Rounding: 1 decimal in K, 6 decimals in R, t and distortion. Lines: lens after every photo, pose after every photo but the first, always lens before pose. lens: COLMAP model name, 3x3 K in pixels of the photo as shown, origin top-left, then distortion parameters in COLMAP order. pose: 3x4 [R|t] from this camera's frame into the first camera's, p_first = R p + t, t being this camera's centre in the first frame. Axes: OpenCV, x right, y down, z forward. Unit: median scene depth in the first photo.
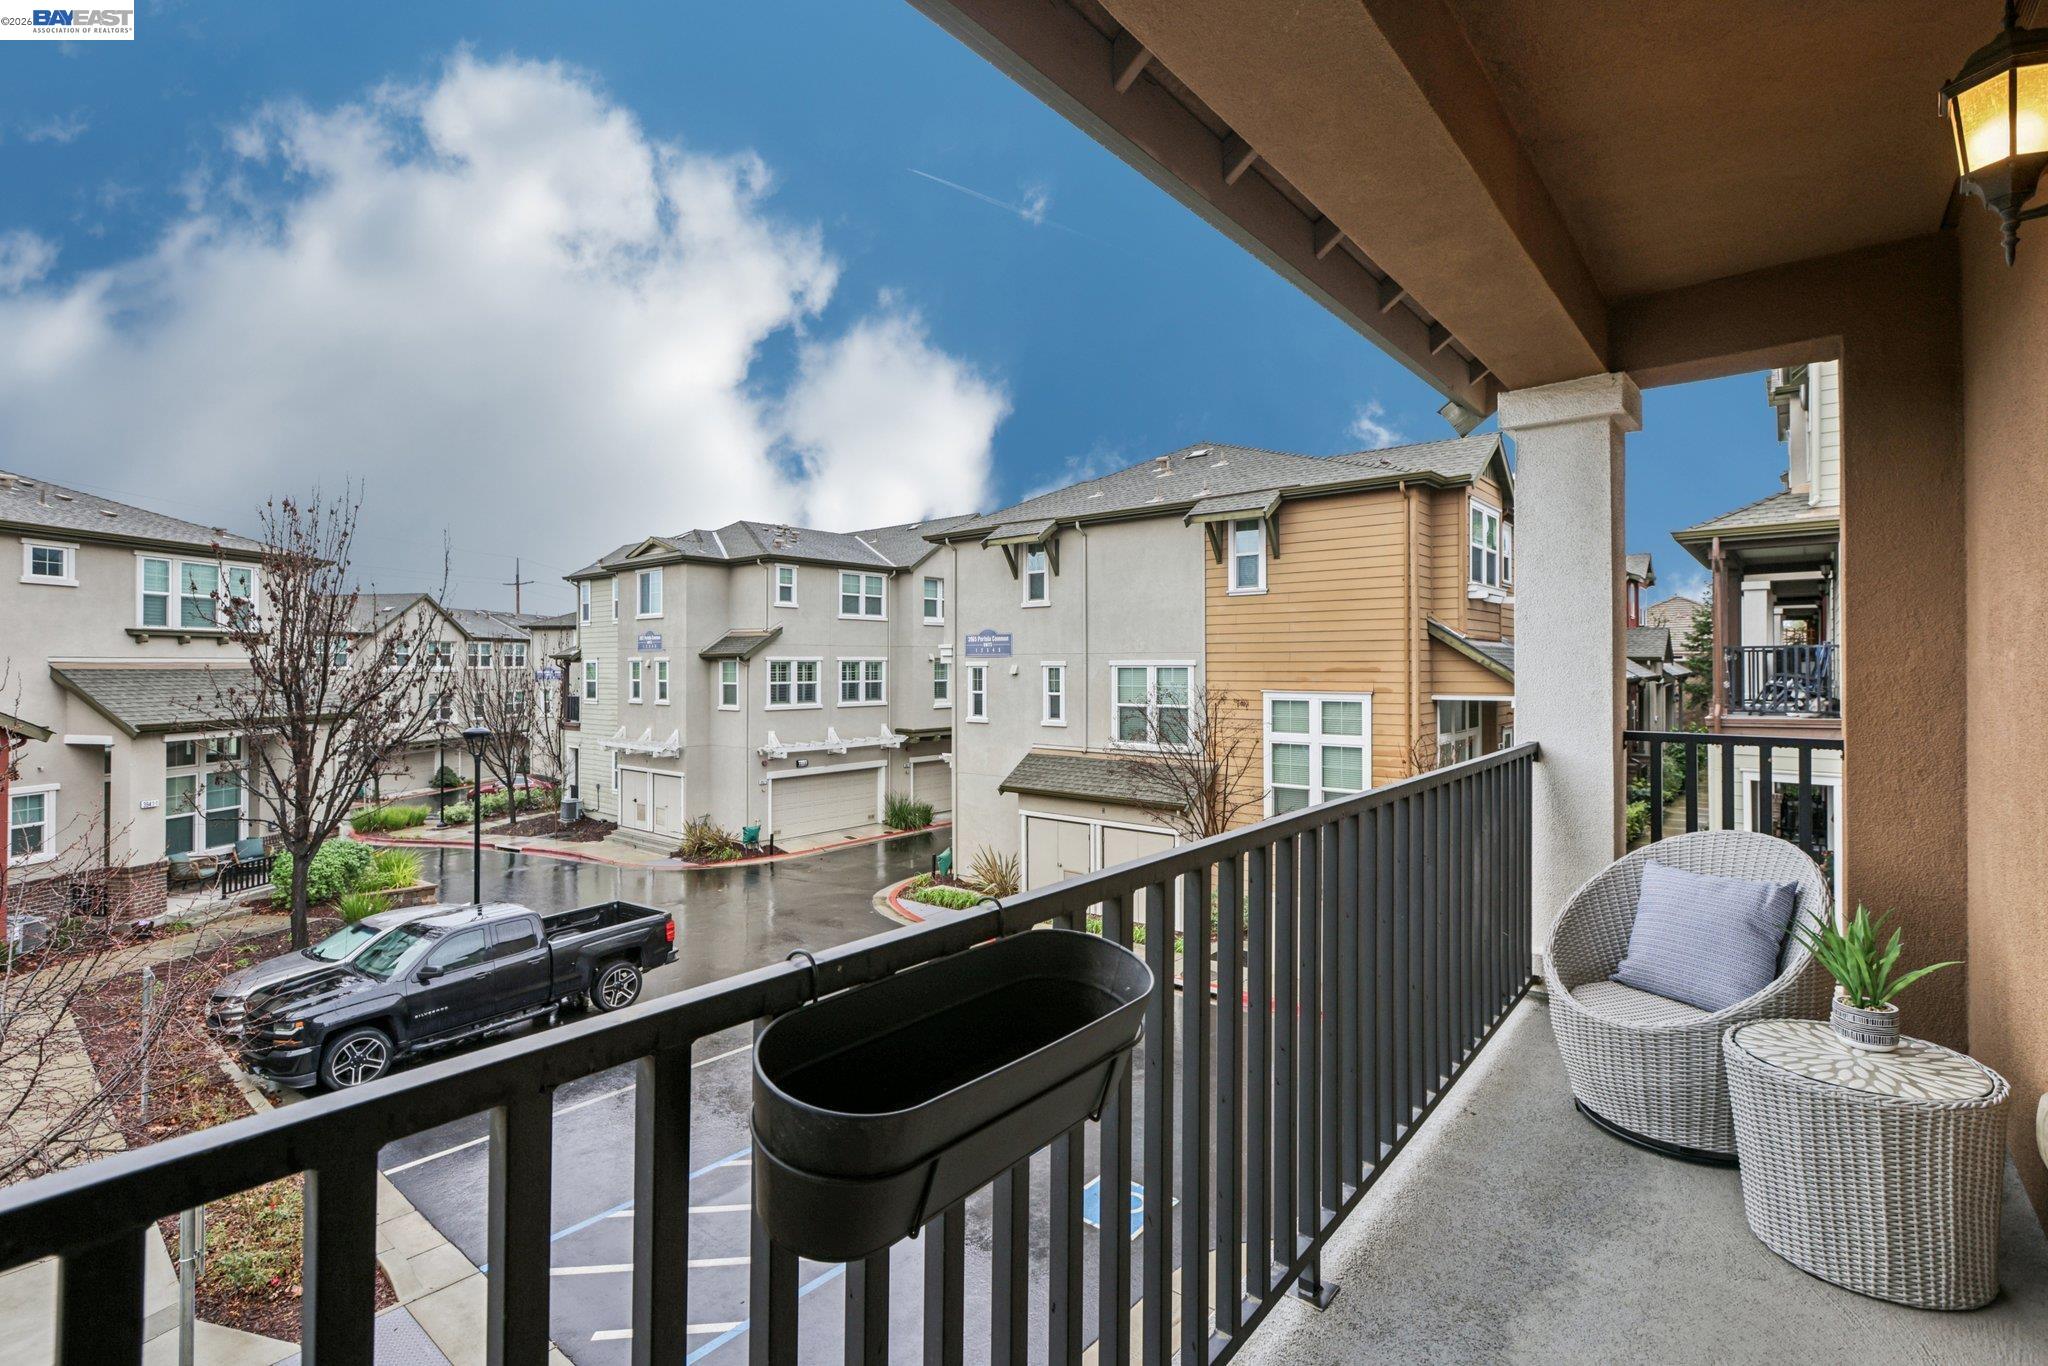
lens RADIAL K [[917.0, 0, 1014.6], [0, 917.0, 666.0], [0, 0, 1]] dist [0.003047, 0.000257]
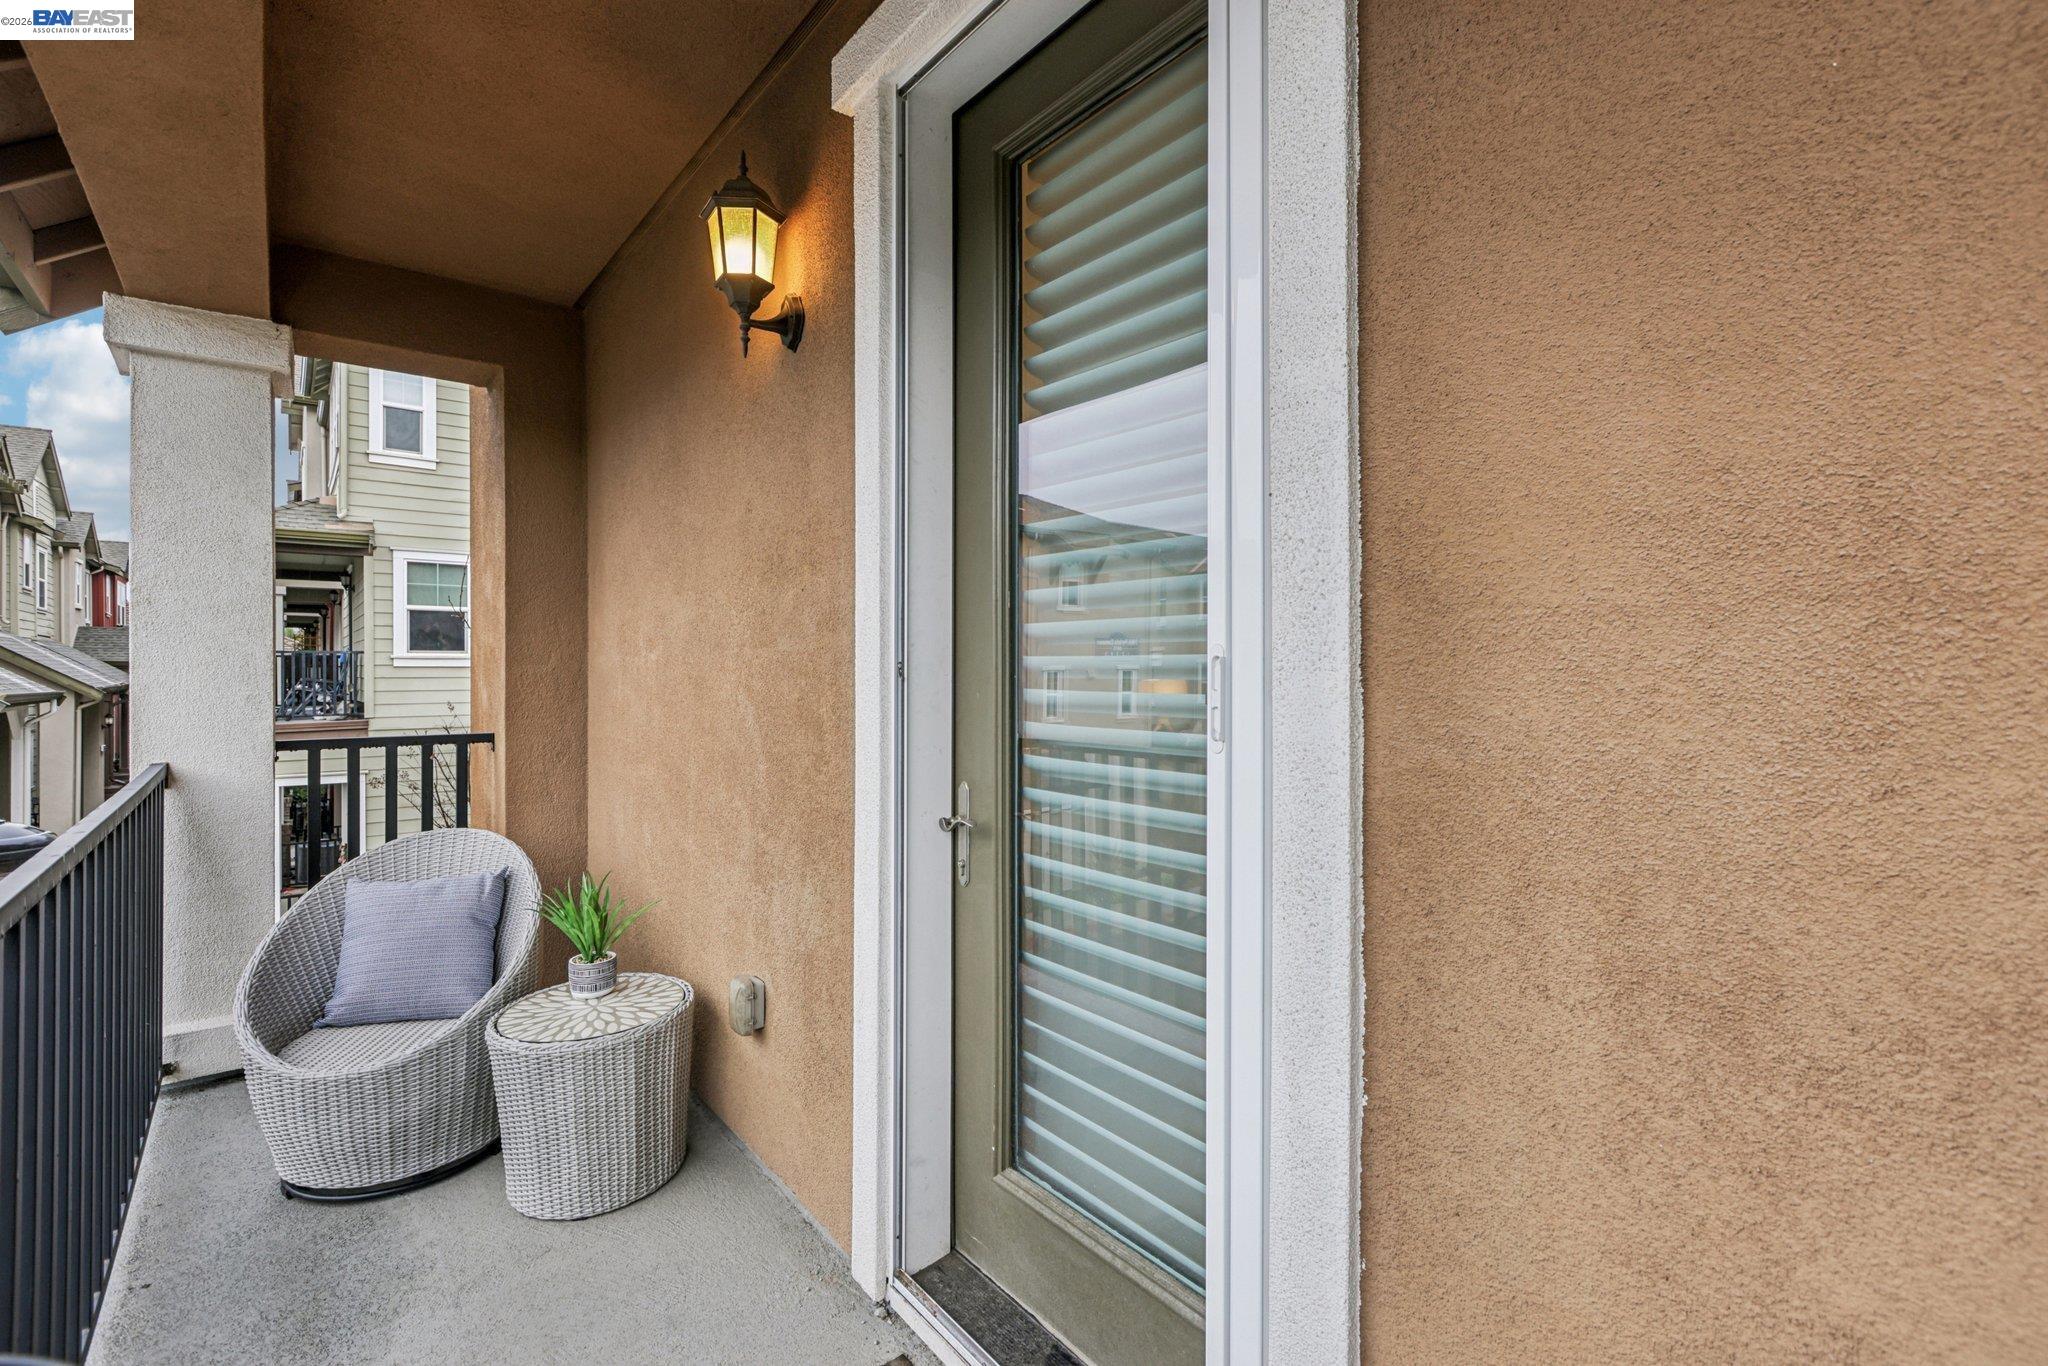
lens RADIAL K [[917.0, 0, 1016.5], [0, 917.0, 678.4], [0, 0, 1]] dist [0.003047, 0.000257]
pose [[0.199255, -0.007226, 0.979921, -0.069445], [0.000244, 0.999973, 0.007324, 0.007881], [-0.979948, -0.001220, 0.199251, 0.195430]]
